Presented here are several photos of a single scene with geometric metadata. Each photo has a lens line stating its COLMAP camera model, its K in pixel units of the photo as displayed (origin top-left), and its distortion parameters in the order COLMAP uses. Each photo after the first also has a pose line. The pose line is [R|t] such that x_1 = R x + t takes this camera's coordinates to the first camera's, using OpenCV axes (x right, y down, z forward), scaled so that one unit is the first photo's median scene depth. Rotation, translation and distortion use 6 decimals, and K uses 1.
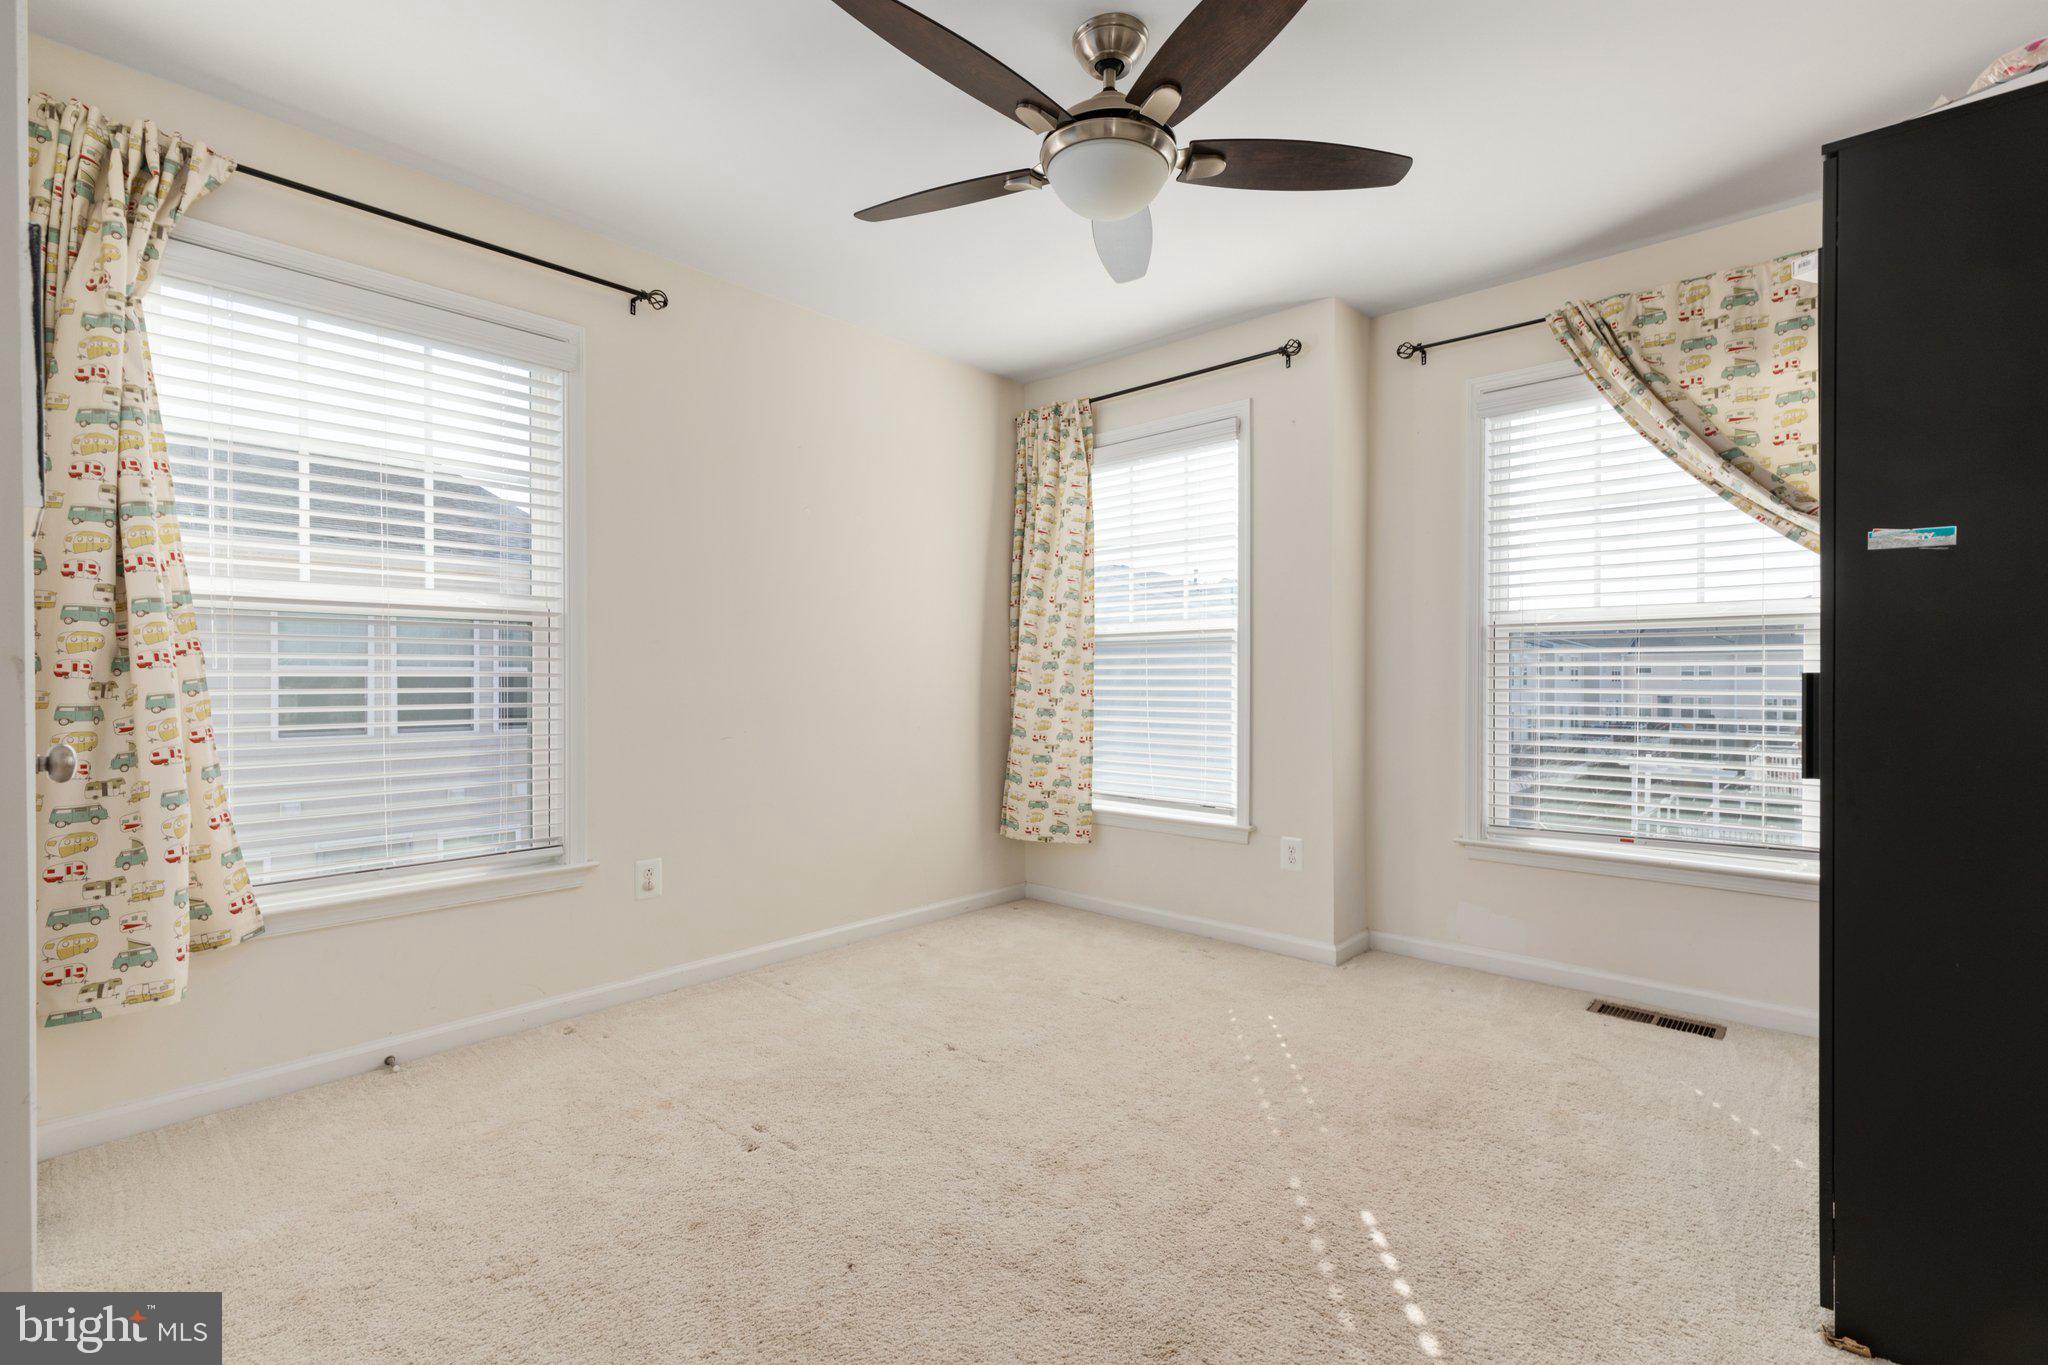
lens RADIAL K [[909.0, 0, 1024.0], [0, 909.0, 682.5], [0, 0, 1]] dist [0.000683, 0.000238]
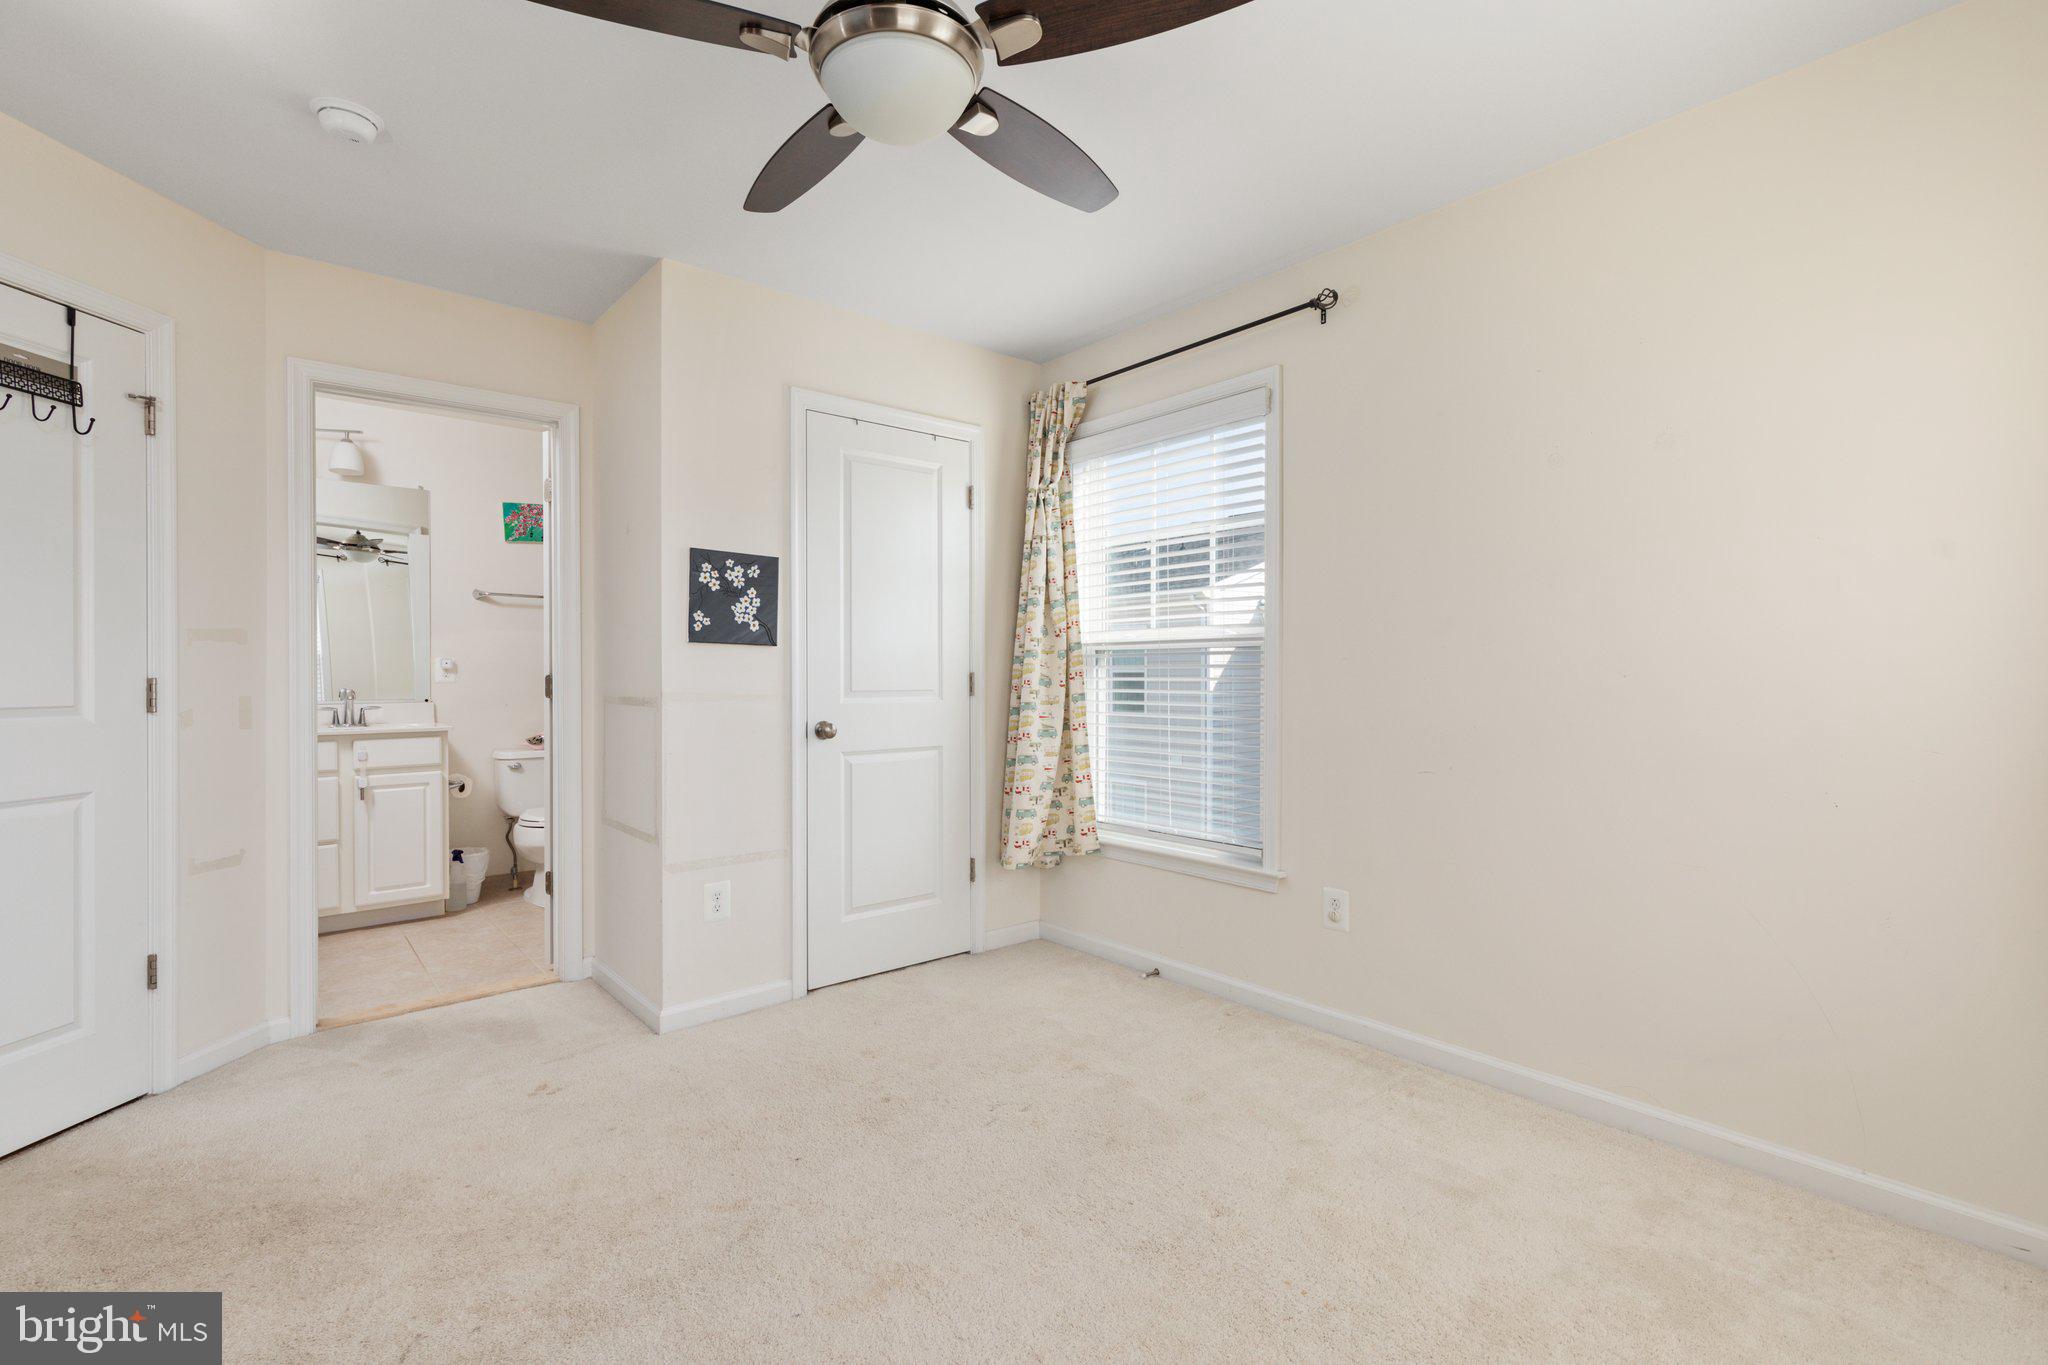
lens RADIAL K [[909.0, 0, 1024.0], [0, 909.0, 682.5], [0, 0, 1]] dist [0.000683, 0.000238]
pose [[-0.123890, 0.008162, -0.992262, 0.594285], [-0.004990, 0.999948, 0.008848, -0.029492], [0.992283, 0.006048, -0.123842, 0.827852]]
